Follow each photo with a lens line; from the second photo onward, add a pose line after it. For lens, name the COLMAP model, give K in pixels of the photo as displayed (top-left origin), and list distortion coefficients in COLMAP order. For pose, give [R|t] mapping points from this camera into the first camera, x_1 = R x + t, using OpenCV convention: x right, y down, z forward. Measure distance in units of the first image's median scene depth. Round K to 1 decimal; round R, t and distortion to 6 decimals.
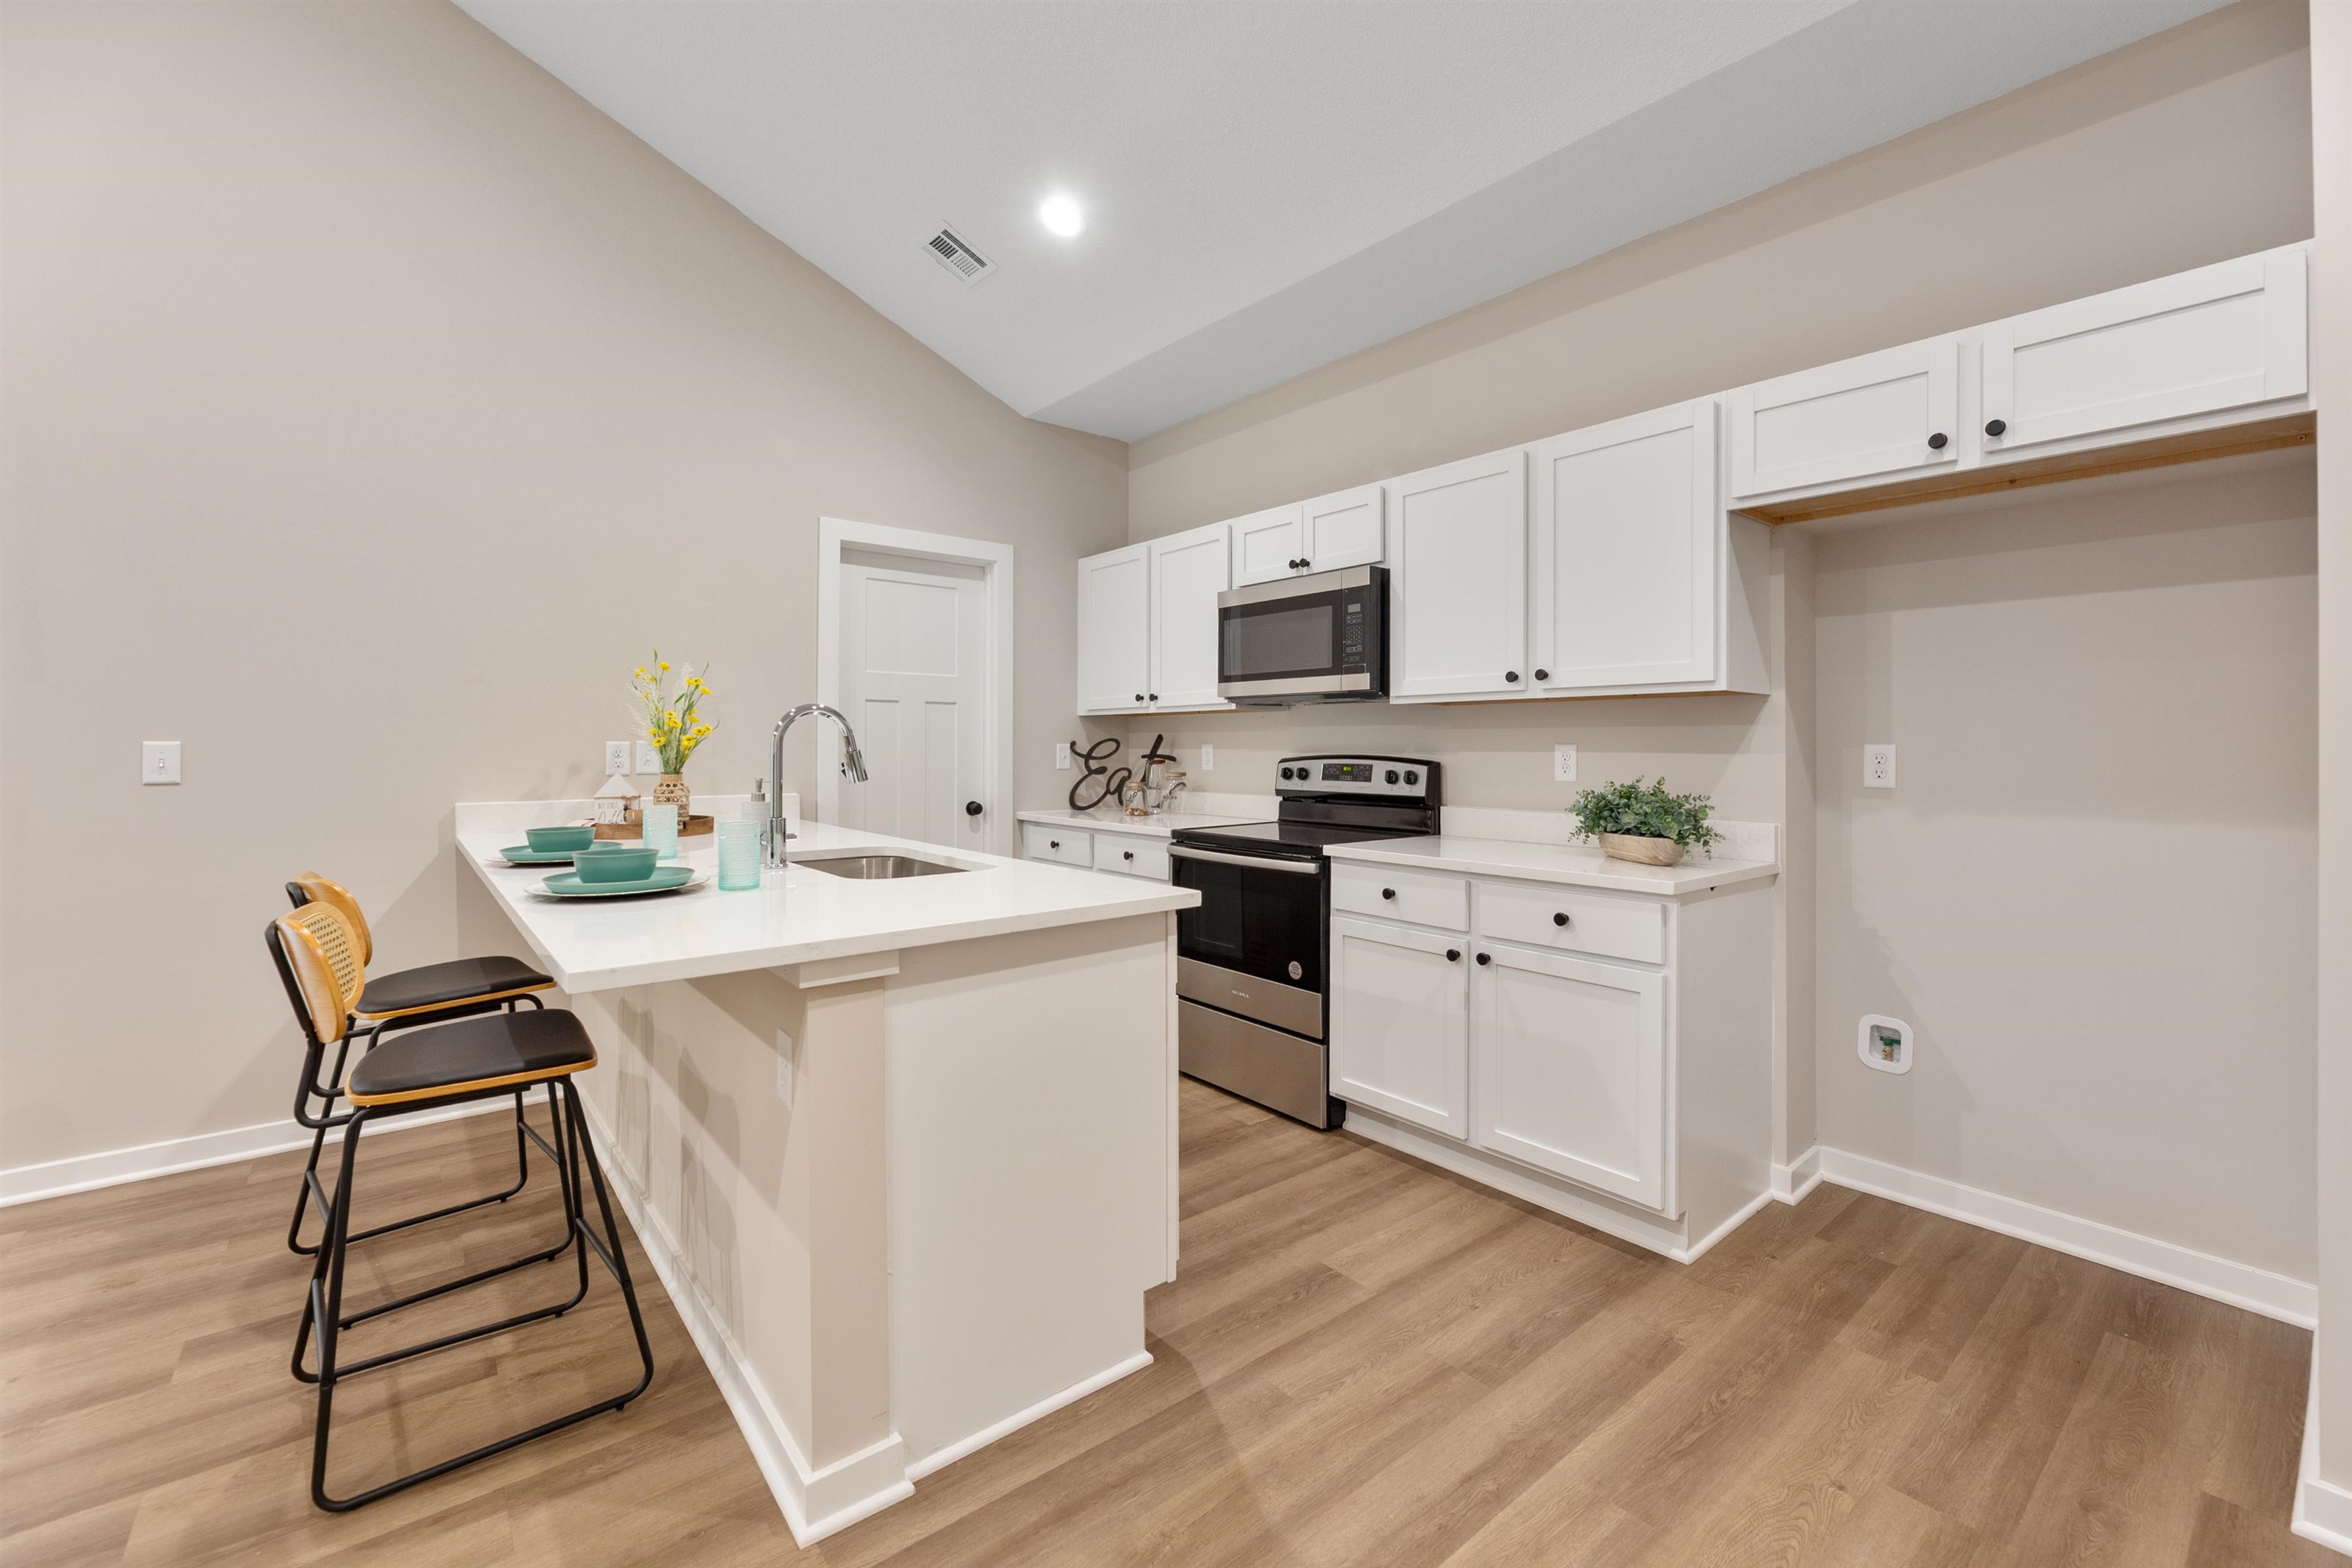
lens RADIAL K [[967.4, 0, 1189.4], [0, 967.4, 753.3], [0, 0, 1]] dist [-0.002304, 0.000763]
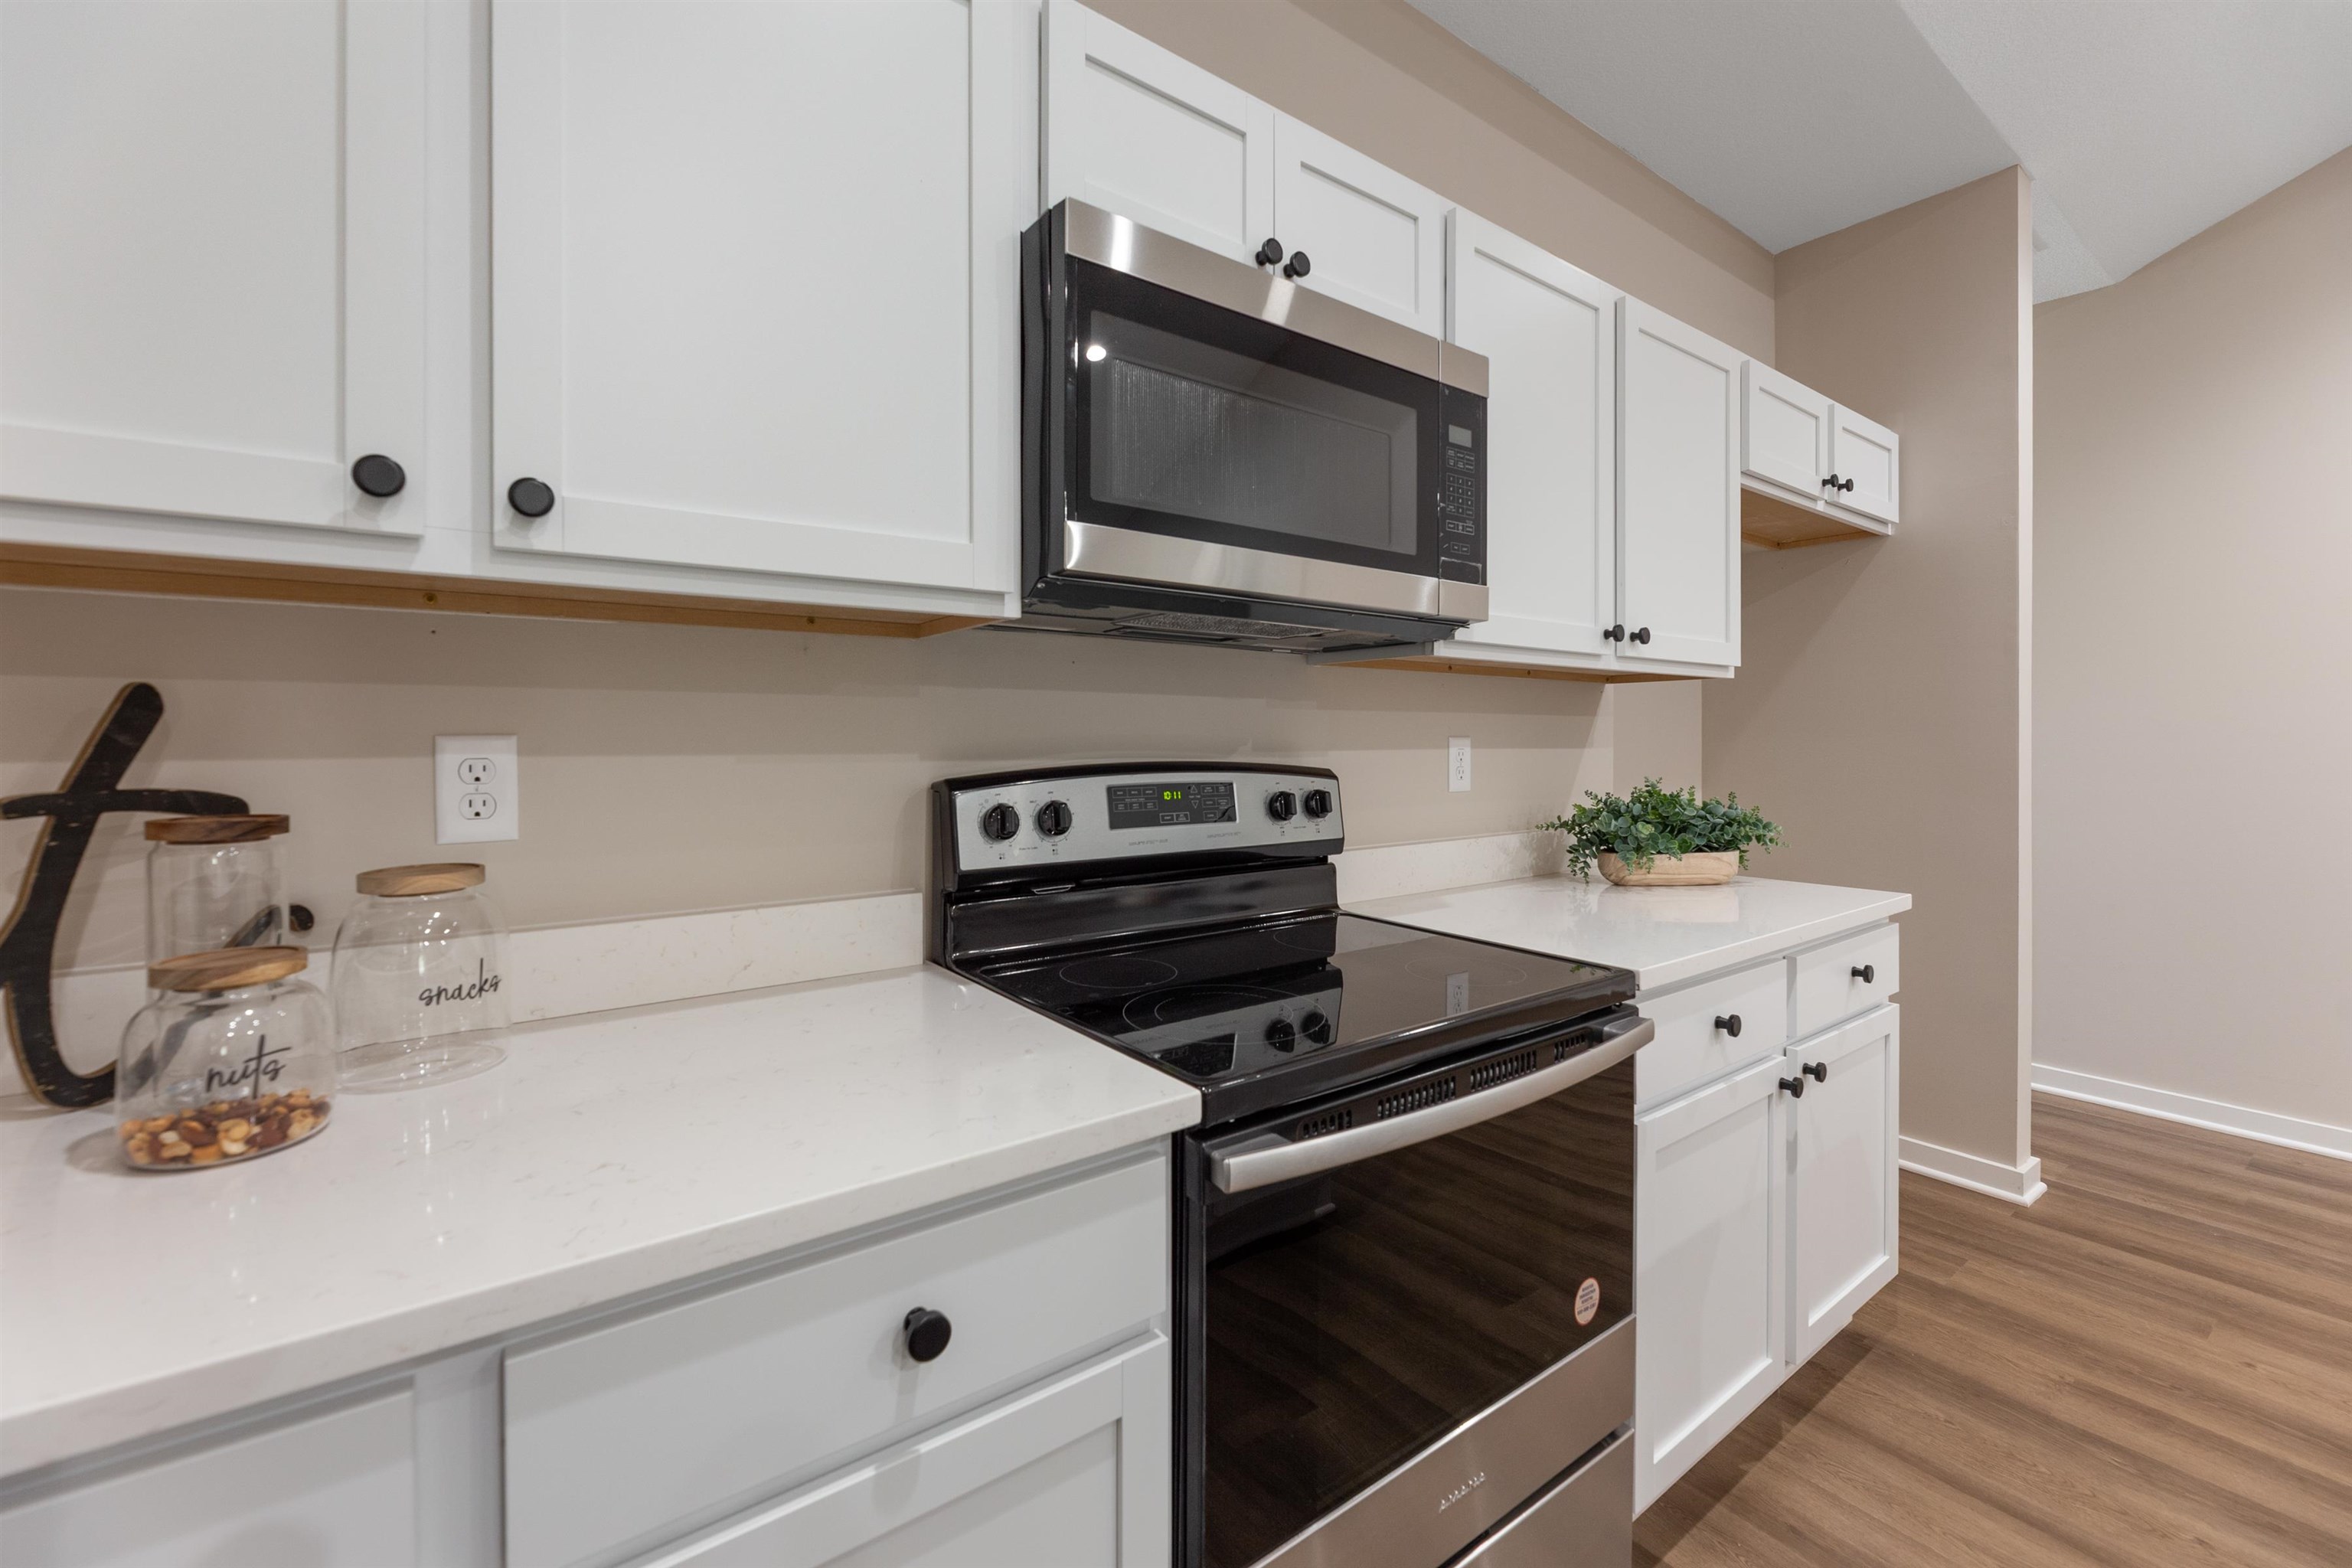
lens RADIAL K [[967.4, 0, 1166.9], [0, 967.4, 744.0], [0, 0, 1]] dist [-0.002304, 0.000763]
pose [[0.065594, -0.011283, 0.997783, -0.282010], [0.005152, 0.999927, 0.010968, -0.011874], [-0.997833, 0.004421, 0.065648, 1.075597]]
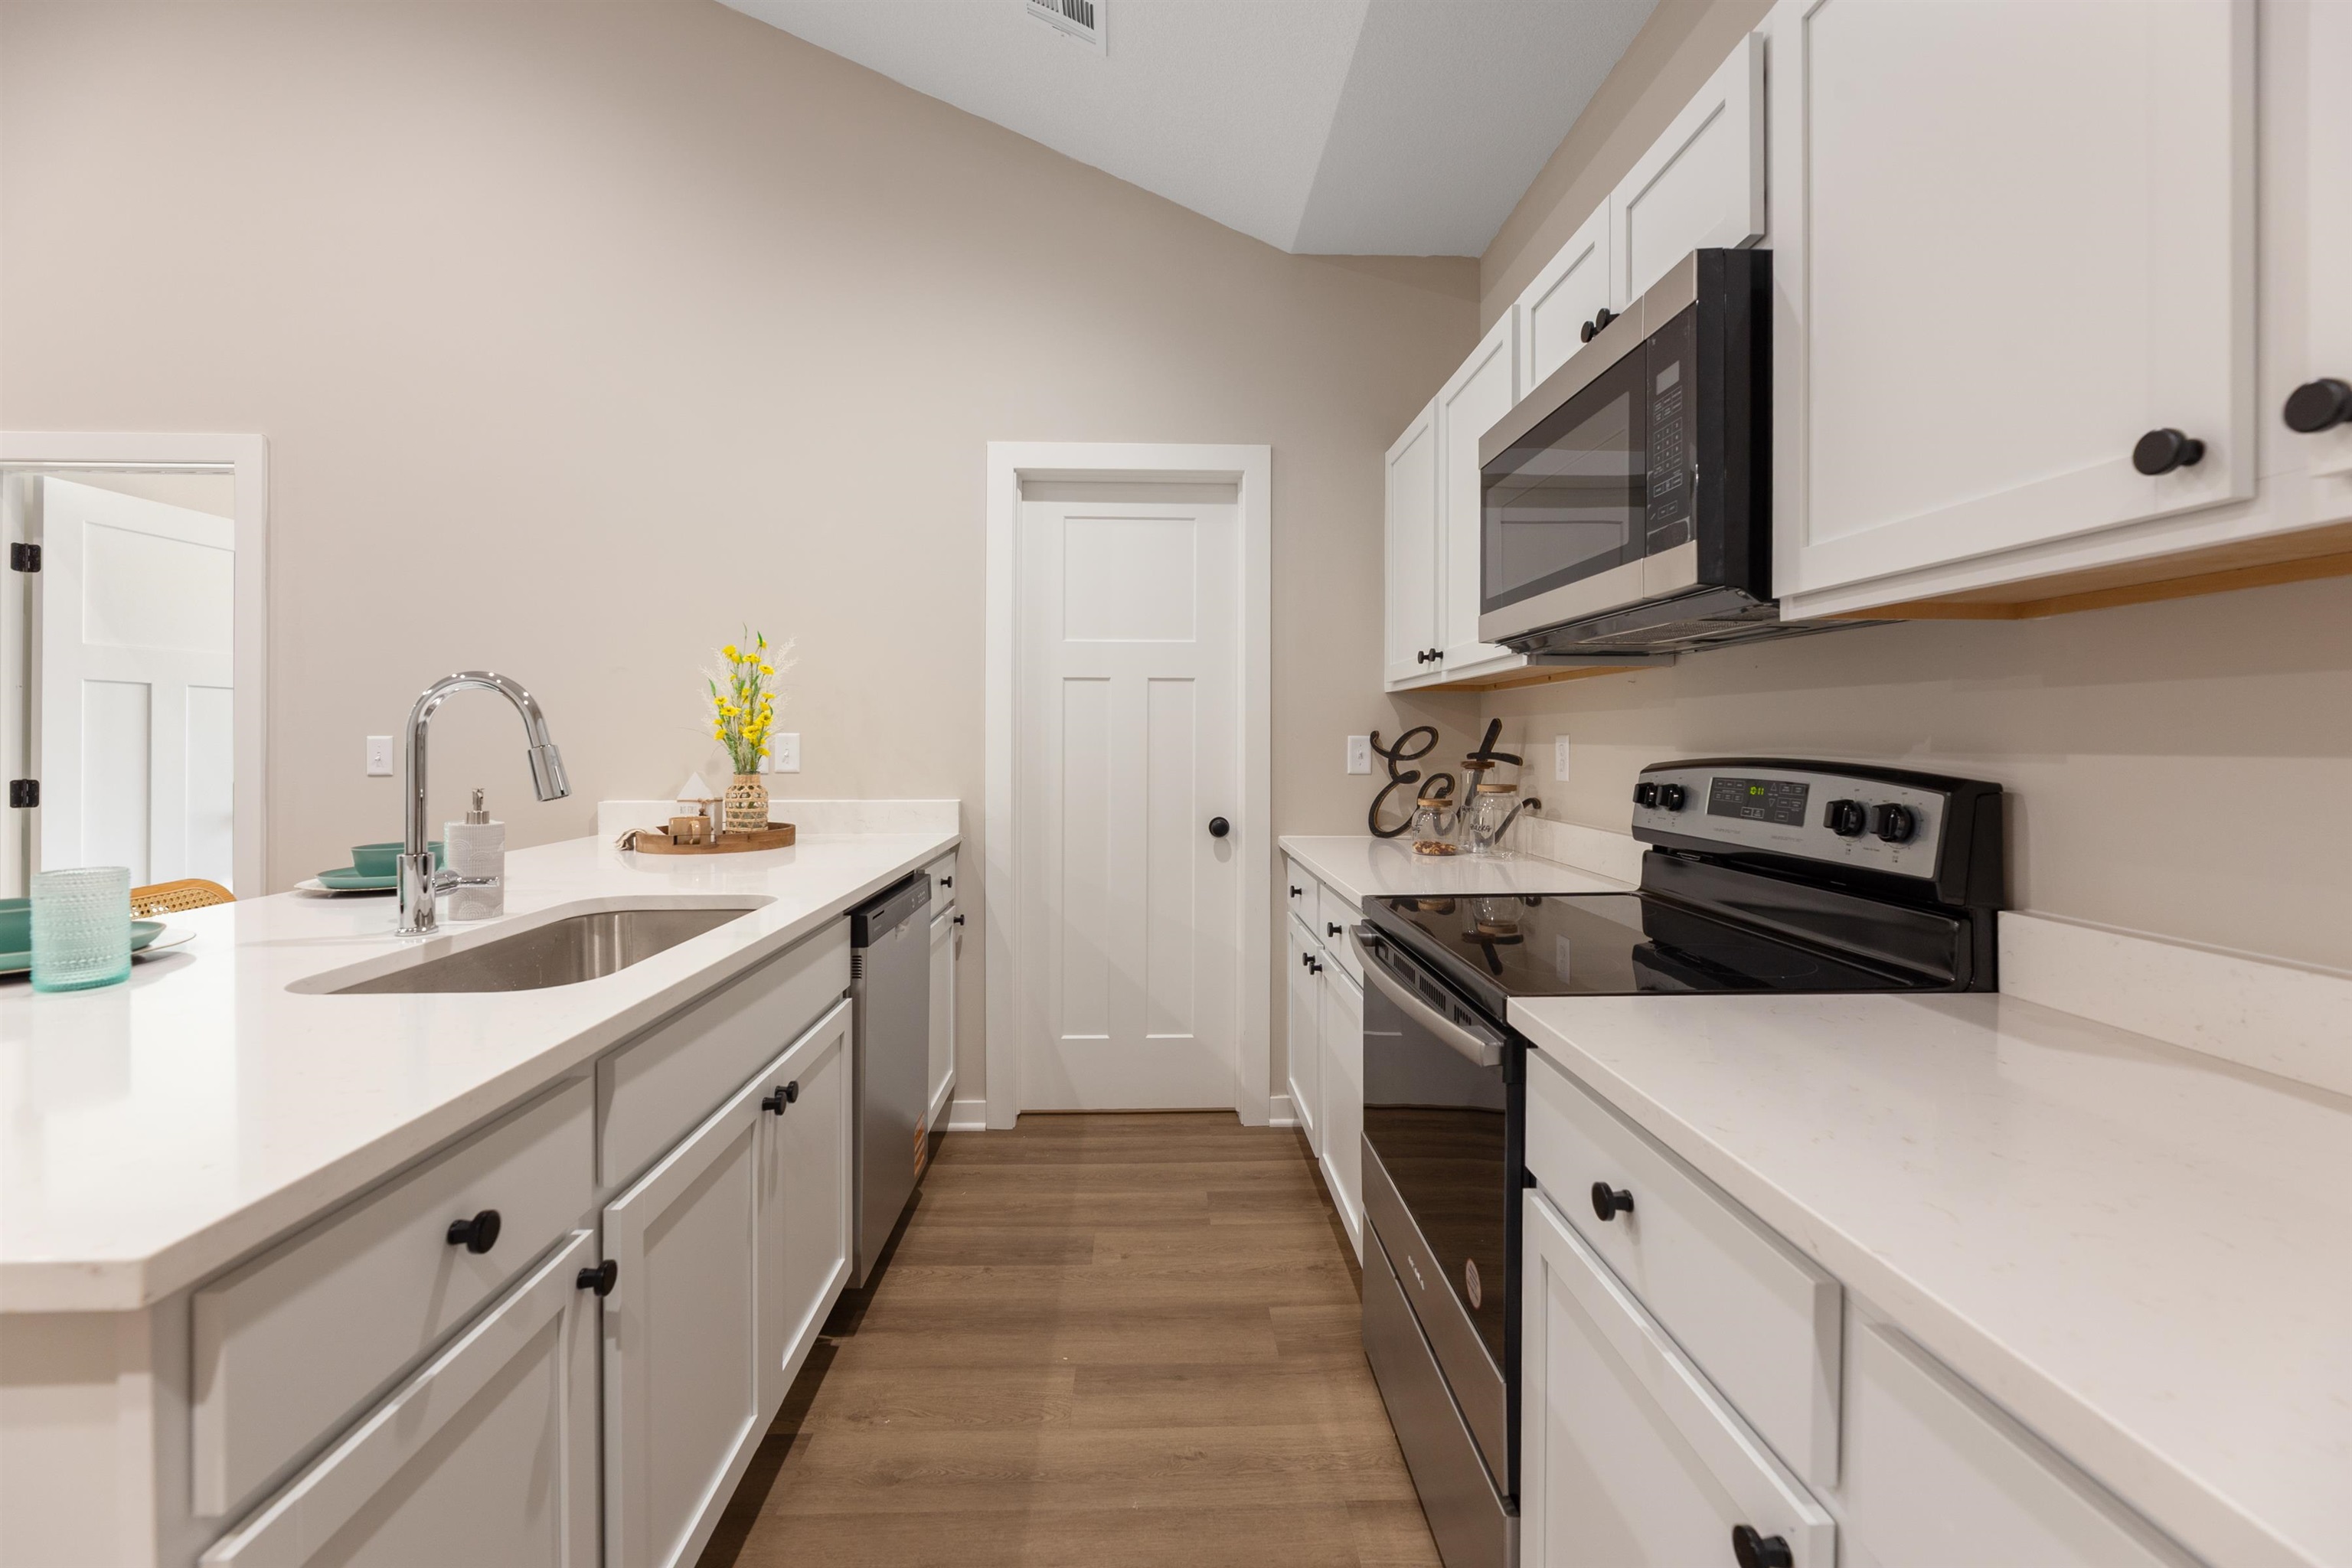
lens RADIAL K [[967.4, 0, 1181.1], [0, 967.4, 741.0], [0, 0, 1]] dist [-0.002304, 0.000763]
pose [[0.793345, -0.000449, -0.608773, 0.243812], [-0.002774, 0.999987, -0.004353, -0.003718], [0.608766, 0.005142, 0.793333, 0.561411]]
